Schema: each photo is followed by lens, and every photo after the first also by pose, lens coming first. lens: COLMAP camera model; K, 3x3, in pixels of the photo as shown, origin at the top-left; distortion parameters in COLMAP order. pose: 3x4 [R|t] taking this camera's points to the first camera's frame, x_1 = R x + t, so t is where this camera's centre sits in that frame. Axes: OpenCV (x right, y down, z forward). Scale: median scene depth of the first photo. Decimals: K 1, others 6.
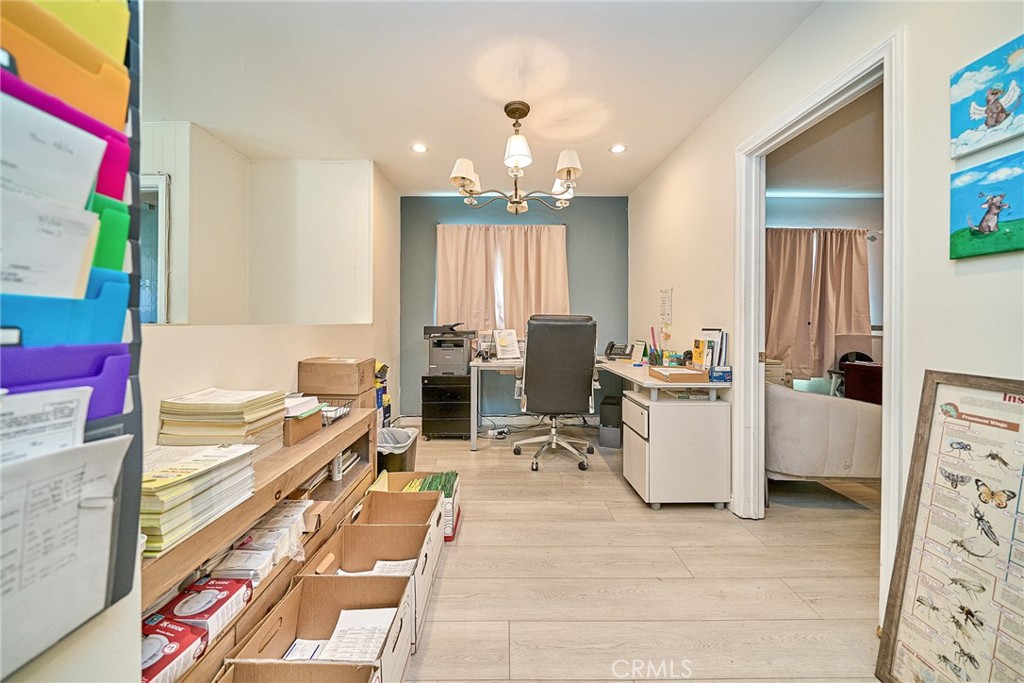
lens RADIAL K [[372.0, 0, 513.2], [0, 372.0, 319.2], [0, 0, 1]] dist [0.000137, -0.000027]
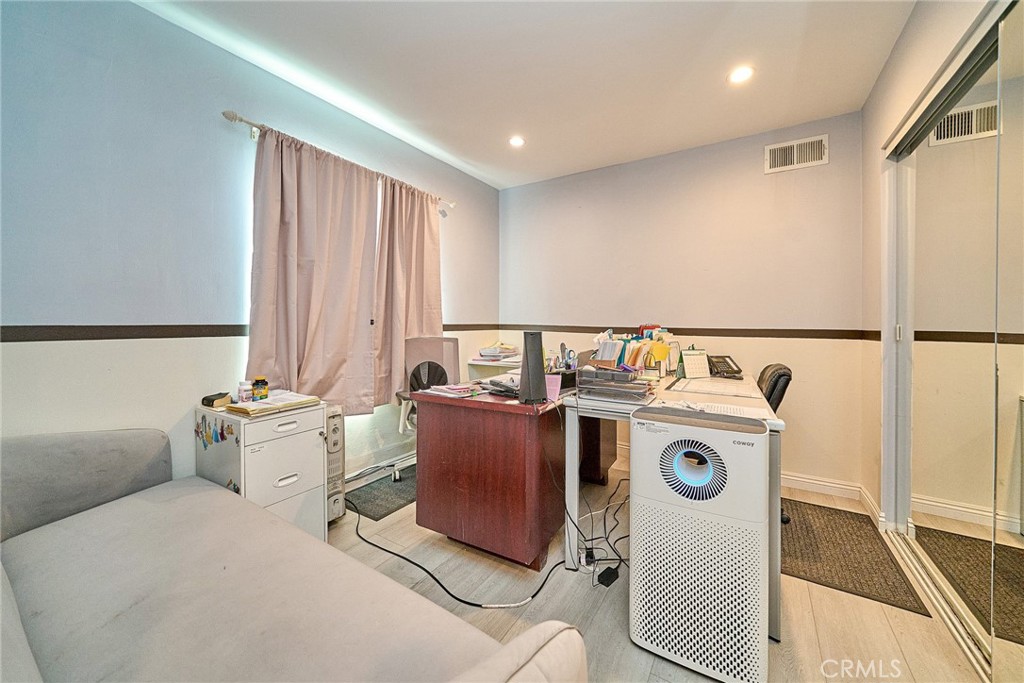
lens RADIAL K [[372.0, 0, 526.0], [0, 372.0, 323.7], [0, 0, 1]] dist [0.000137, -0.000027]
pose [[0.527764, -0.001999, 0.849389, 0.400921], [0.000803, 0.999998, 0.001855, 0.013790], [-0.849391, -0.000297, 0.527764, 0.449930]]
